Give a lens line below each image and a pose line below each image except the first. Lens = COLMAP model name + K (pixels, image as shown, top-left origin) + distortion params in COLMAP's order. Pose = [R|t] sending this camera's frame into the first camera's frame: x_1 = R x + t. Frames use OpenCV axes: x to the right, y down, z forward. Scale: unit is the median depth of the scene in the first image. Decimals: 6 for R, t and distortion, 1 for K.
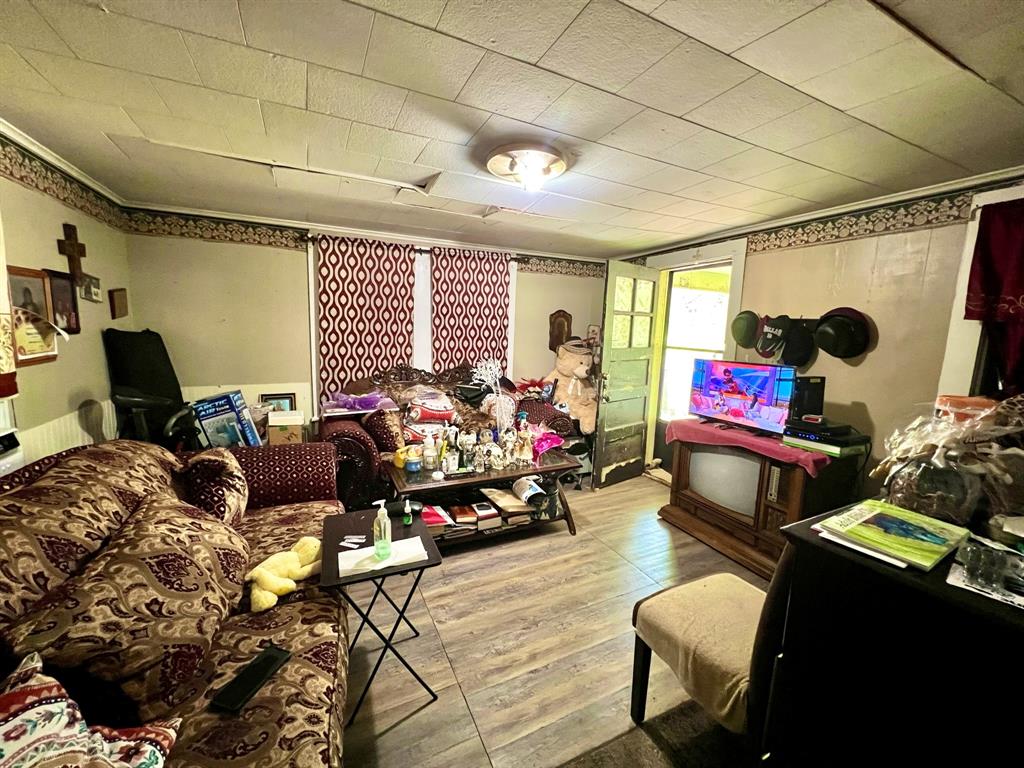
lens RADIAL K [[408.7, 0, 514.4], [0, 408.7, 384.0], [0, 0, 1]] dist [-0.002402, 0.000467]
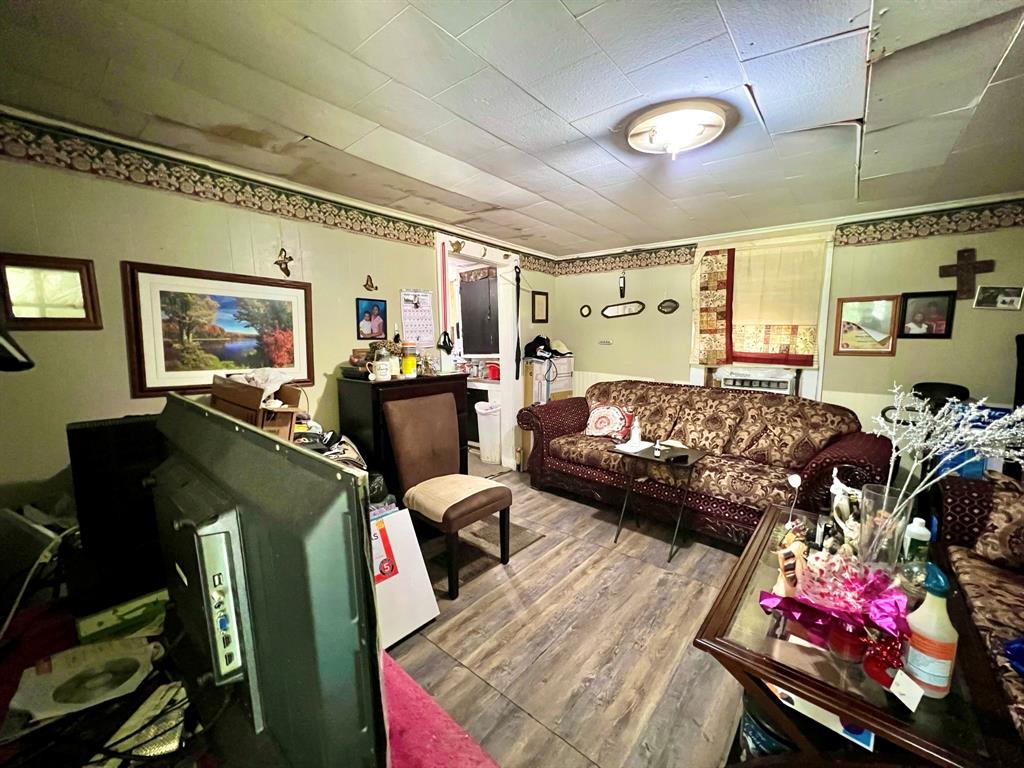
lens RADIAL K [[408.7, 0, 512.8], [0, 408.7, 384.3], [0, 0, 1]] dist [-0.002402, 0.000467]
pose [[-0.914196, 0.023557, -0.404586, 0.612943], [-0.078061, 0.969380, 0.232827, -0.164861], [0.397683, 0.244432, -0.884365, 1.527171]]
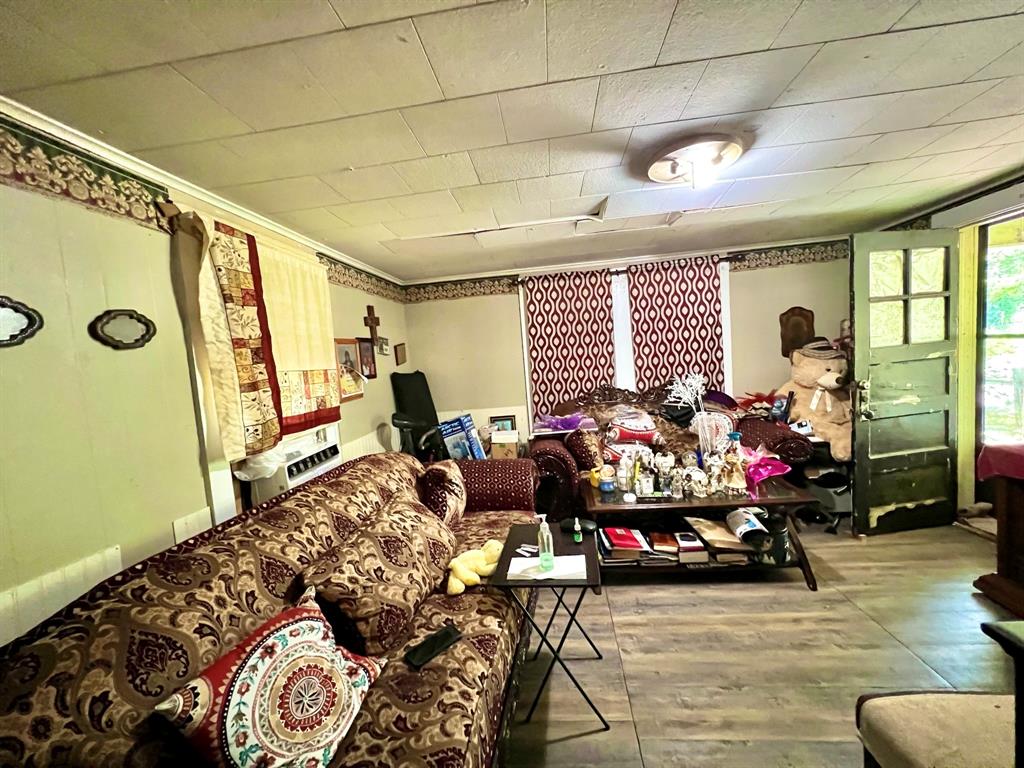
lens RADIAL K [[408.7, 0, 513.6], [0, 408.7, 384.3], [0, 0, 1]] dist [-0.002402, 0.000467]
pose [[0.842352, -0.059023, -0.535687, 0.131191], [0.034088, 0.997830, -0.056340, -0.000572], [0.537849, 0.029197, 0.842535, 0.024648]]
